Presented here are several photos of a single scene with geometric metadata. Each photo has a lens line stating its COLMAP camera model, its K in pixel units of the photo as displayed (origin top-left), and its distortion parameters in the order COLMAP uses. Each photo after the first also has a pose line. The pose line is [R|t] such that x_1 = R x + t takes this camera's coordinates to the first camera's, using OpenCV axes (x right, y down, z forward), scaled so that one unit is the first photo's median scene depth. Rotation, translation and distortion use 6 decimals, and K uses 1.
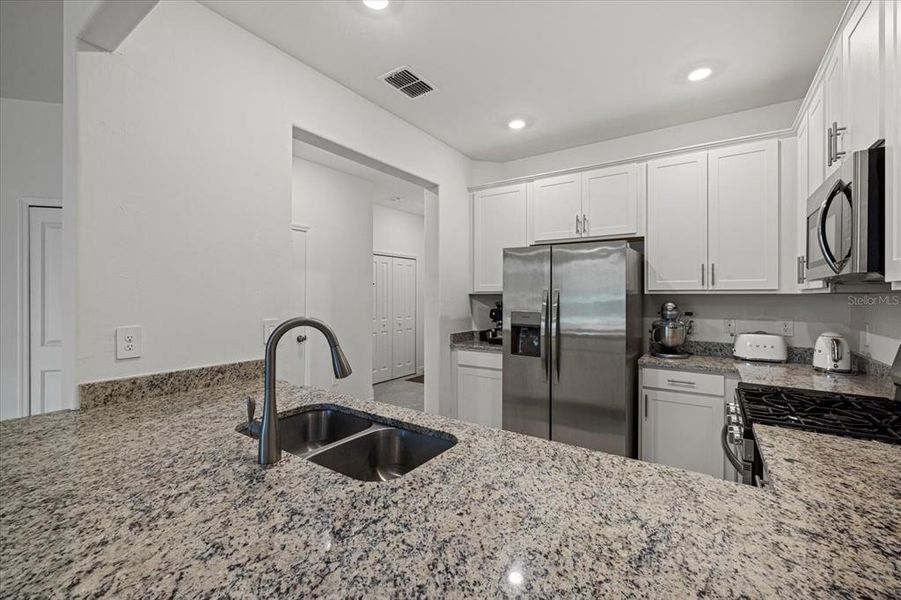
lens RADIAL K [[387.6, 0, 456.3], [0, 387.6, 299.3], [0, 0, 1]] dist [0.000903, 0.000274]
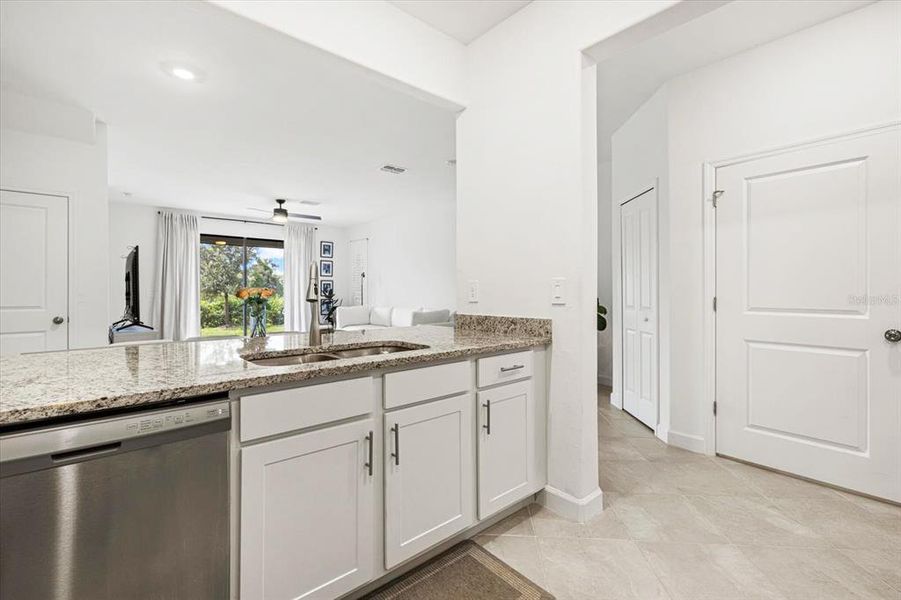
lens RADIAL K [[408.7, 0, 451.7], [0, 408.7, 290.5], [0, 0, 1]] dist [0.000220, -0.000031]
pose [[-0.255353, -0.002626, -0.966844, 0.467779], [-0.002527, 0.999995, -0.002048, 0.066384], [0.966845, 0.001921, -0.255359, 0.823888]]
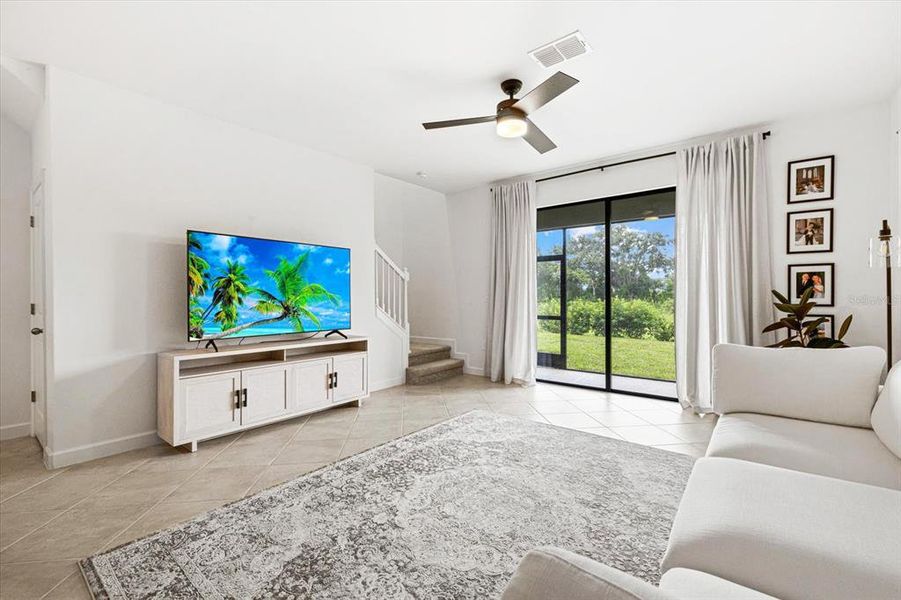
lens RADIAL K [[387.6, 0, 456.3], [0, 387.6, 299.3], [0, 0, 1]] dist [0.000903, 0.000274]
pose [[-0.996801, 0.000985, 0.079920, -1.753136], [0.001973, 0.999923, 0.012279, 0.070164], [-0.079901, 0.012397, -0.996726, 0.173513]]
